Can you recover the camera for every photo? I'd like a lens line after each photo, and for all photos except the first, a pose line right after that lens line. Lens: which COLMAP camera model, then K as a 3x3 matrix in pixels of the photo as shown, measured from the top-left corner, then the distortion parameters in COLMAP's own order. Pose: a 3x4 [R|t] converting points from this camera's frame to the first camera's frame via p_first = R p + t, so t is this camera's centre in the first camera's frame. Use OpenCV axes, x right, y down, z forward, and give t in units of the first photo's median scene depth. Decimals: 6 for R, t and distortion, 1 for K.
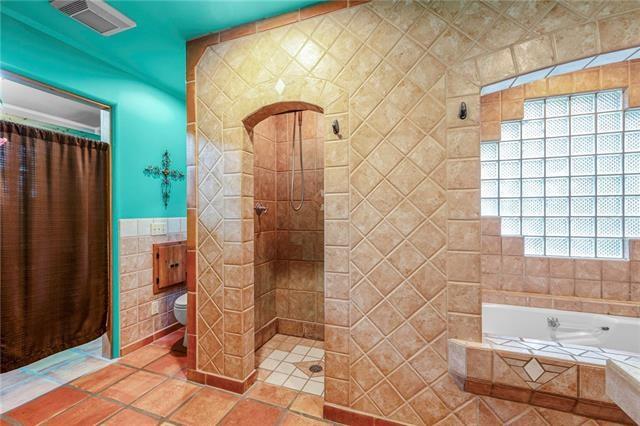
lens RADIAL K [[265.7, 0, 322.4], [0, 265.7, 214.2], [0, 0, 1]] dist [-0.005021, 0.000249]
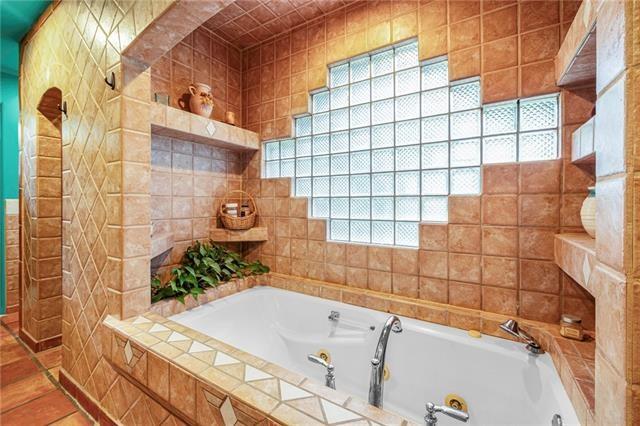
lens RADIAL K [[265.7, 0, 319.0], [0, 265.7, 208.8], [0, 0, 1]] dist [-0.005021, 0.000249]
pose [[0.979874, 0.010645, -0.199331, 0.950444], [-0.008730, 0.999907, 0.010486, 0.041132], [0.199424, -0.008535, 0.979876, 0.124672]]
